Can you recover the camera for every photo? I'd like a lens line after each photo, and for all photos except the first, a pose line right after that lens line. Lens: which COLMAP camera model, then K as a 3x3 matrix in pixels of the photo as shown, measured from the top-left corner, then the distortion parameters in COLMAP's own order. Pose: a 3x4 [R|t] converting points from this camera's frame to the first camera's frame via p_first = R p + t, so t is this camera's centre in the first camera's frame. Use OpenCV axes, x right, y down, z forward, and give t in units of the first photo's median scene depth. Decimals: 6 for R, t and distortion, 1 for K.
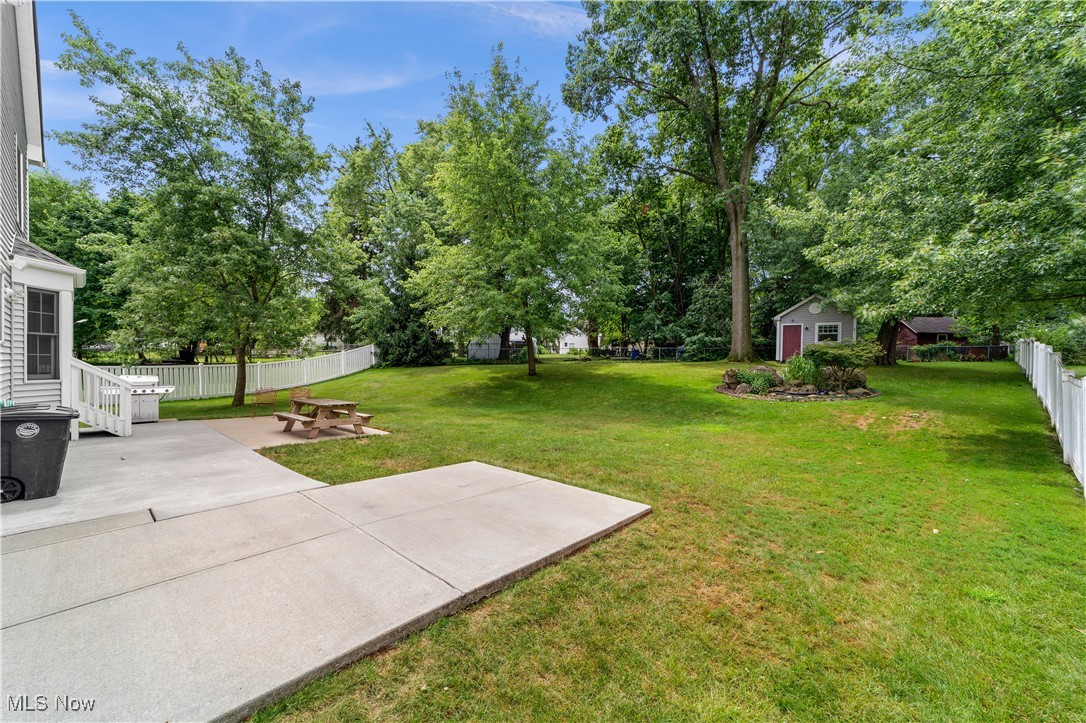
lens RADIAL K [[418.4, 0, 543.4], [0, 418.4, 364.6], [0, 0, 1]] dist [-0.010408, -0.000099]
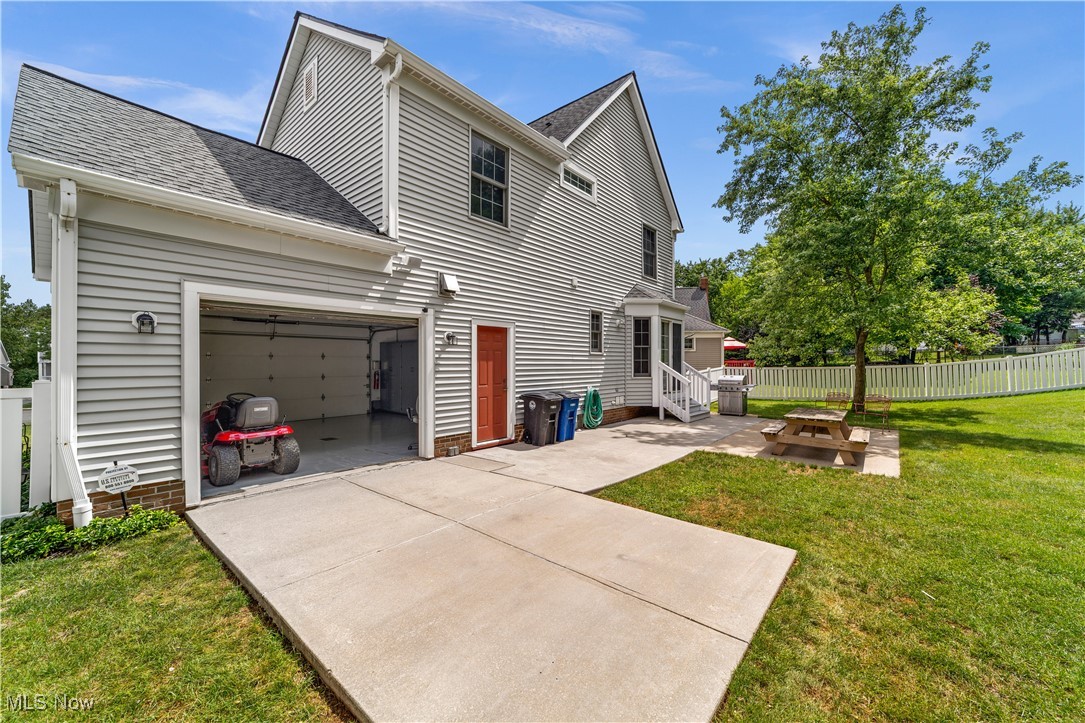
lens RADIAL K [[418.0, 0, 543.0], [0, 418.0, 362.9], [0, 0, 1]] dist [-0.010408, -0.000099]
pose [[0.043588, -0.010181, -0.998998, 0.472783], [-0.000014, 0.999948, -0.010192, 0.002081], [0.999050, 0.000458, 0.043586, 0.921450]]
